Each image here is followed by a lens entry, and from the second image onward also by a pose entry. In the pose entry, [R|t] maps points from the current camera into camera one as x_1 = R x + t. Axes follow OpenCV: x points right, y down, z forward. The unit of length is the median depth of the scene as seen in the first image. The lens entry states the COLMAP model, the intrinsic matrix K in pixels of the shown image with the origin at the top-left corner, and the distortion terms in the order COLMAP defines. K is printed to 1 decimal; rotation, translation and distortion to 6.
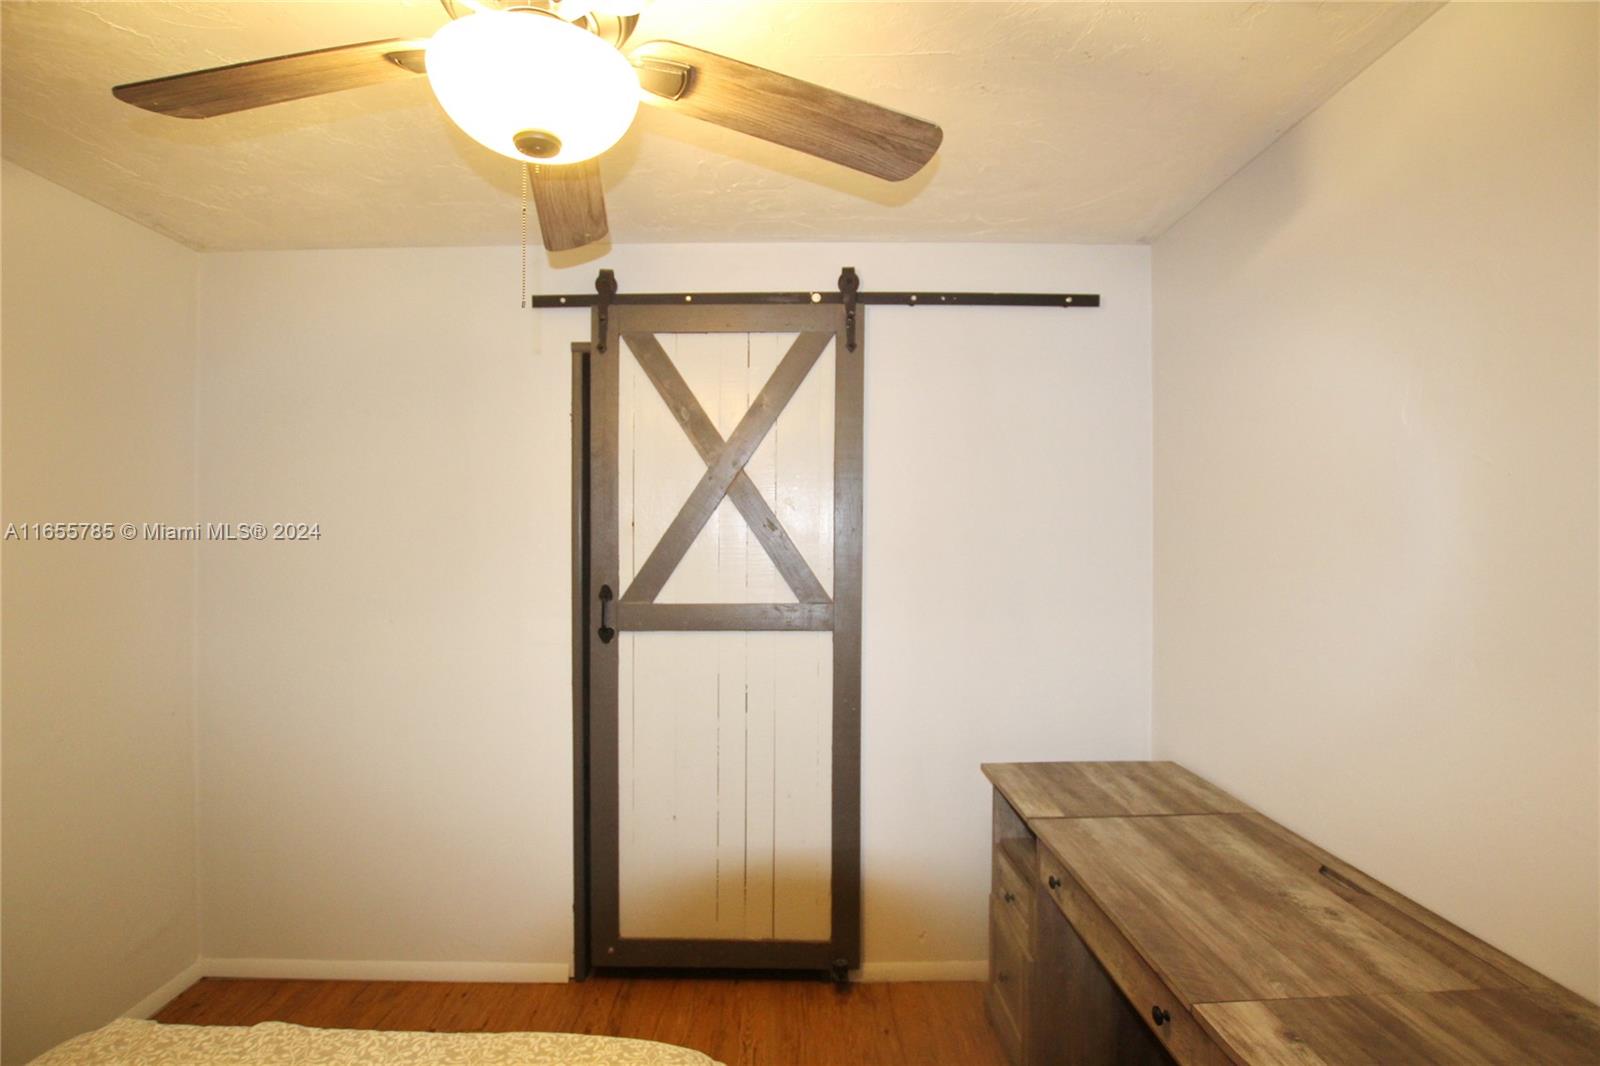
lens RADIAL K [[749.6, 0, 795.9], [0, 749.6, 535.0], [0, 0, 1]] dist [-0.037224, 0.006066]
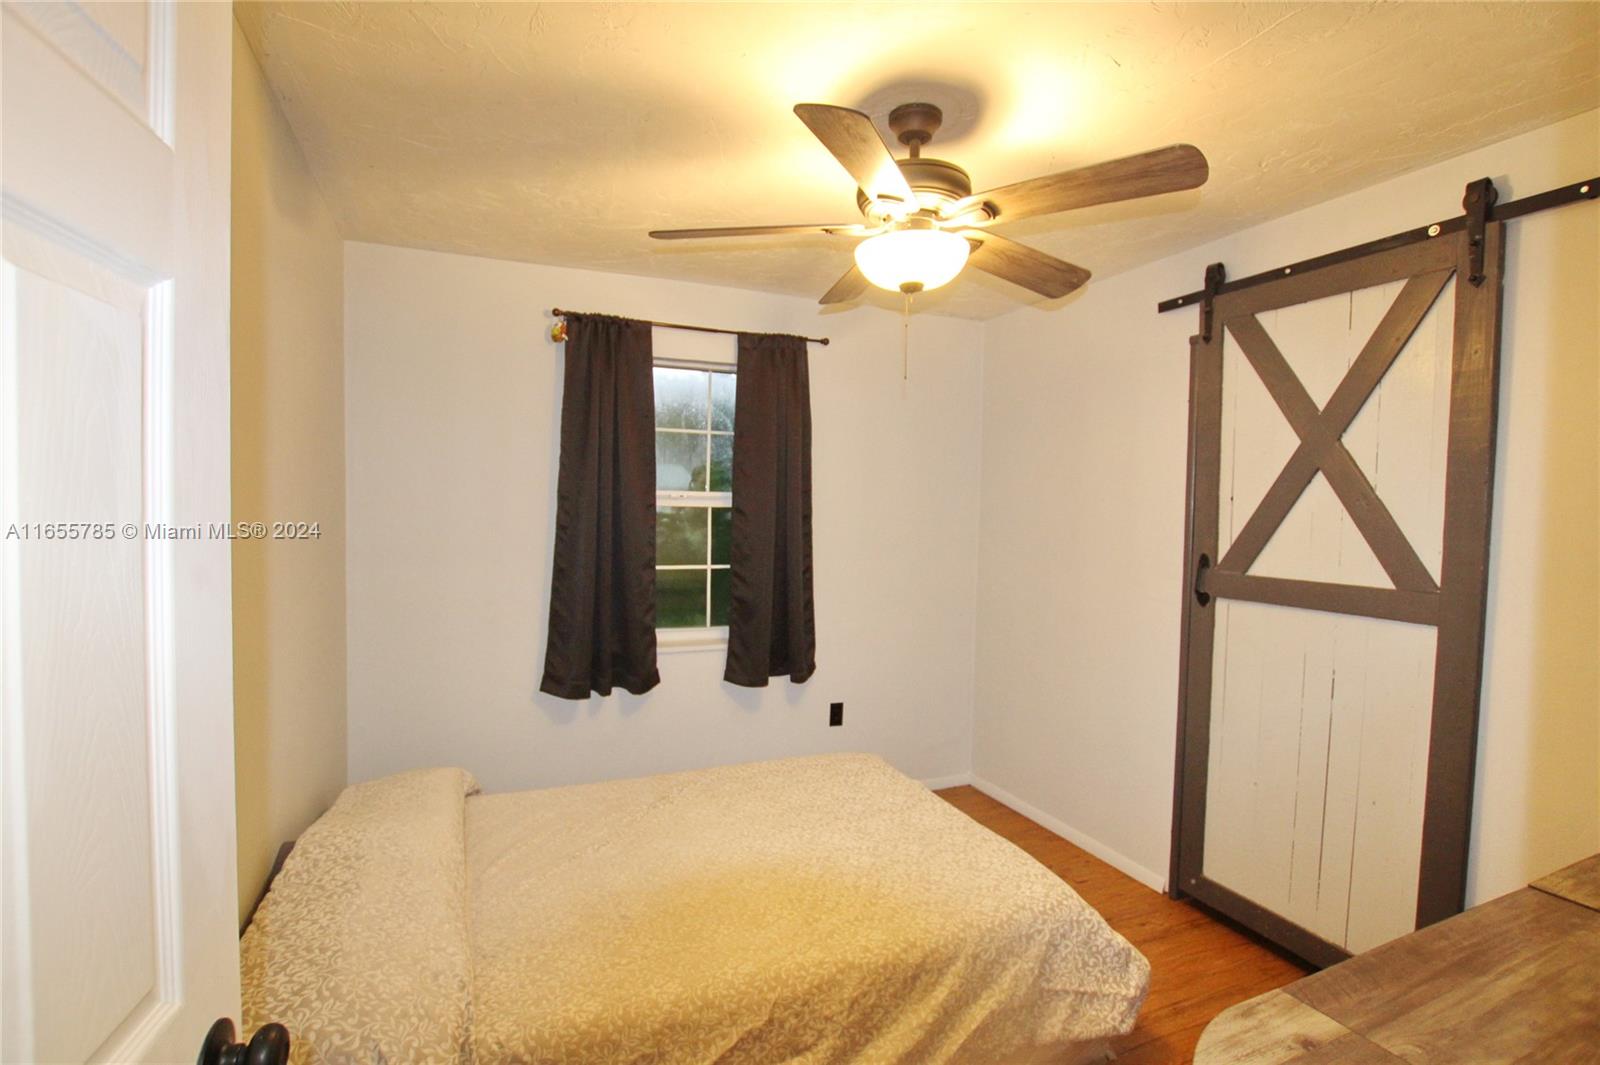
lens RADIAL K [[749.6, 0, 774.5], [0, 749.6, 534.8], [0, 0, 1]] dist [-0.037224, 0.006066]
pose [[0.369757, 0.047893, -0.927893, 0.525060], [-0.016906, 0.998852, 0.044819, 0.000877], [0.928975, -0.000886, 0.370142, 0.005770]]
